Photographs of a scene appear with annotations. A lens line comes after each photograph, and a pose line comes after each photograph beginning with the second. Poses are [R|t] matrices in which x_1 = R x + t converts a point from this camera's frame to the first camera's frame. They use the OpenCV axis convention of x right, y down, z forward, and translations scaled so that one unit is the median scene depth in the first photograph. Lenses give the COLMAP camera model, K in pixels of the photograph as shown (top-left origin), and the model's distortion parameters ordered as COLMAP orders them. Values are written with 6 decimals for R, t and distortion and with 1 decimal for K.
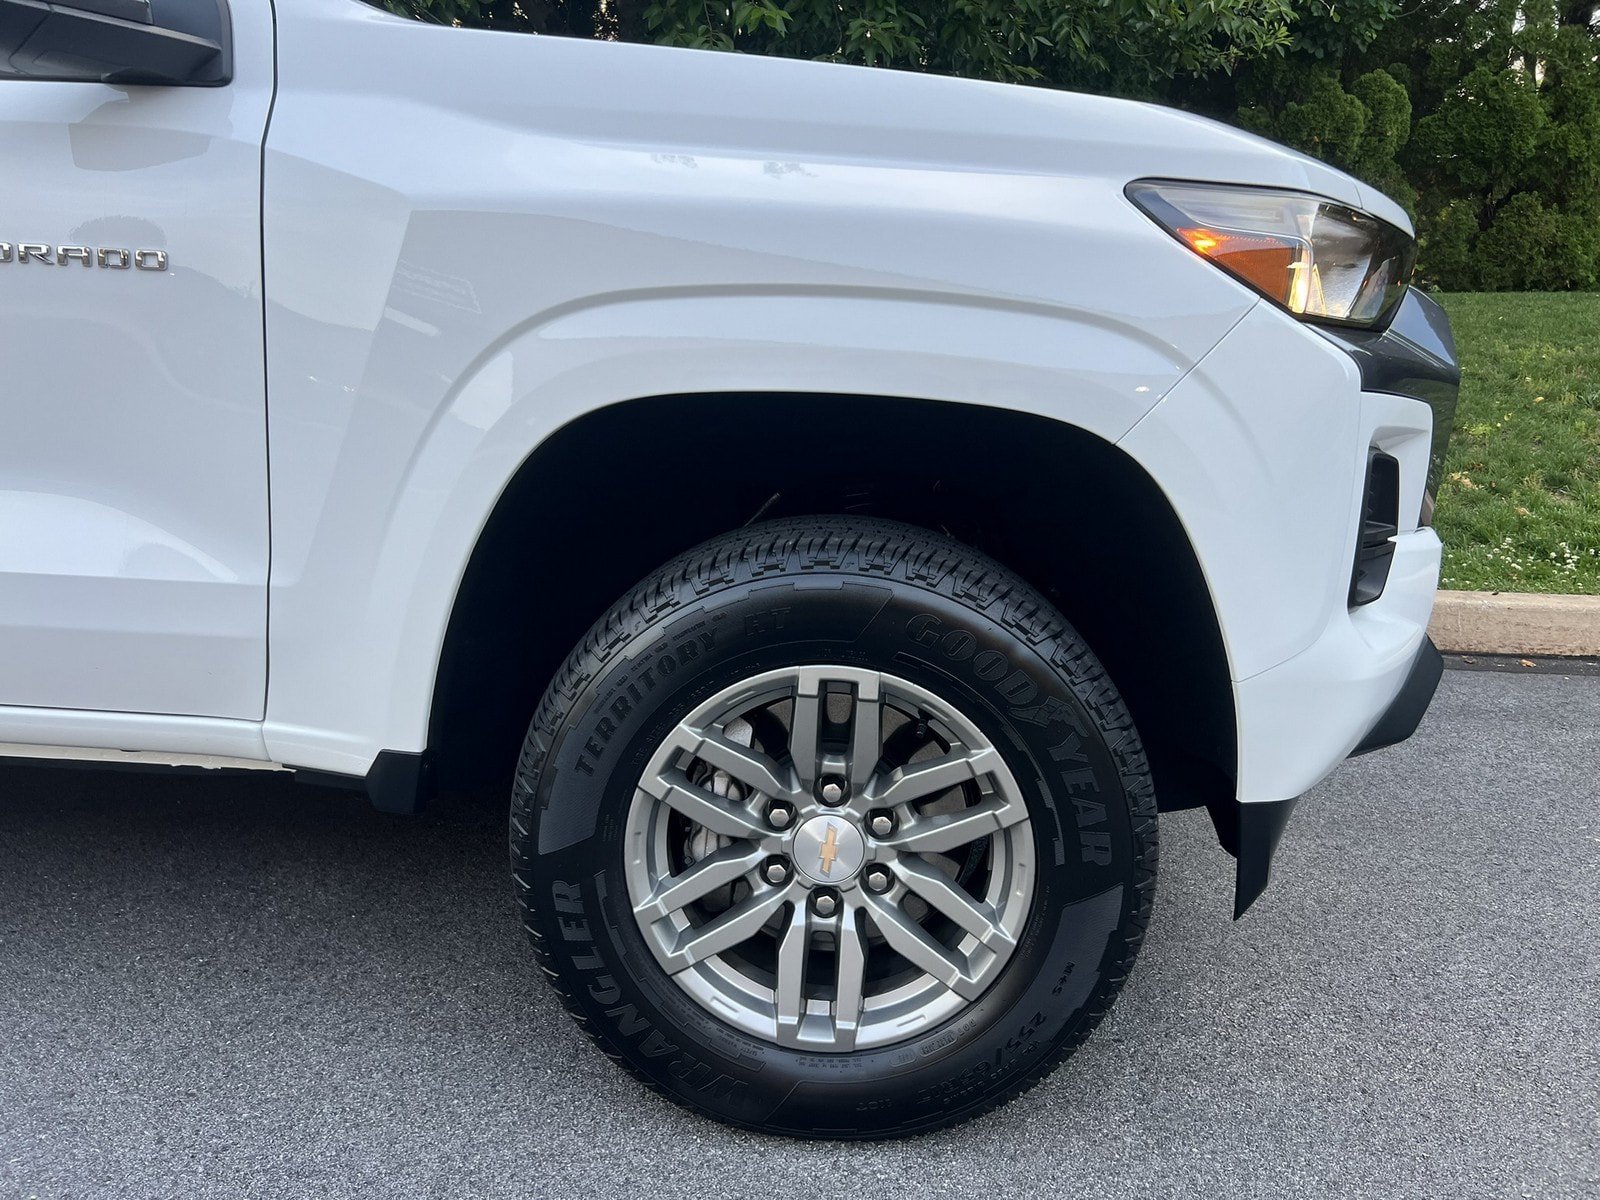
lens RADIAL K [[1230.4, 0, 794.2], [0, 1230.4, 594.4], [0, 0, 1]] dist [0.048898, -0.059991]
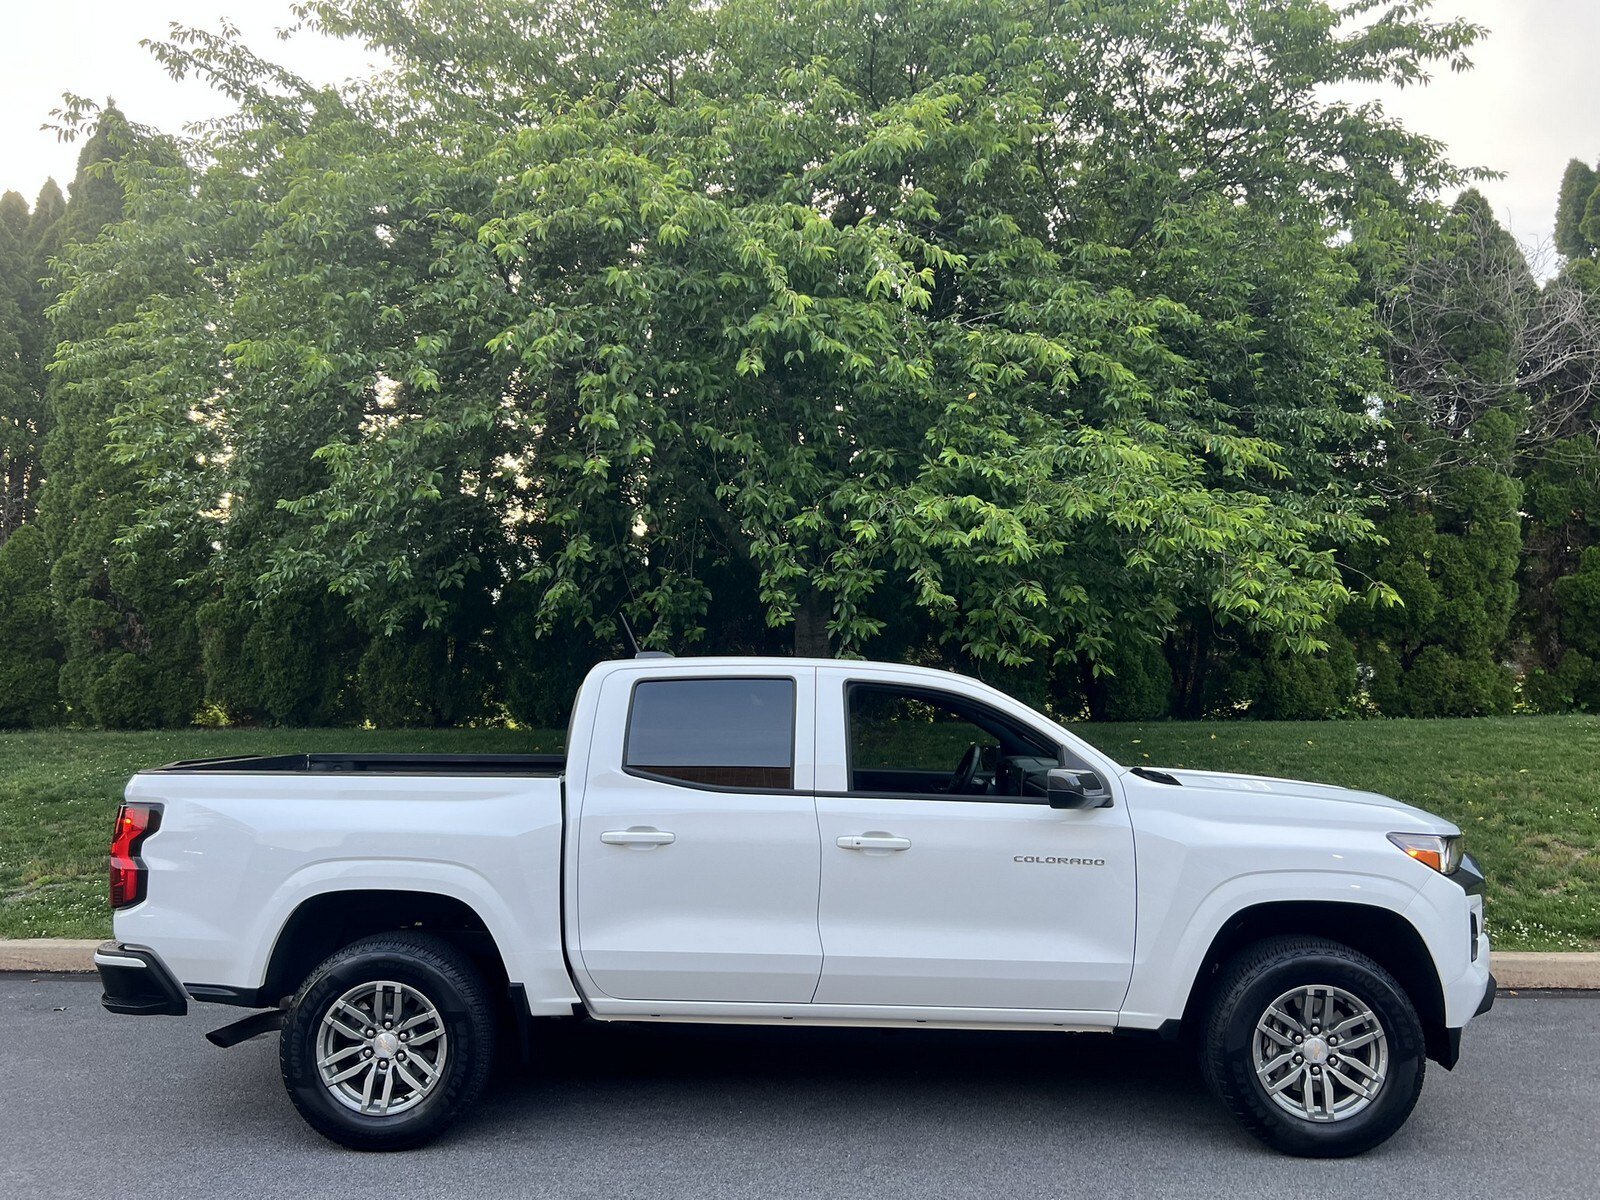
lens RADIAL K [[1230.4, 0, 794.7], [0, 1230.4, 598.7], [0, 0, 1]] dist [0.048898, -0.059991]
pose [[0.998431, -0.014979, 0.053959, -1.381129], [0.029829, 0.957749, -0.286055, -0.019940], [-0.047395, 0.287216, 0.956693, -2.146171]]
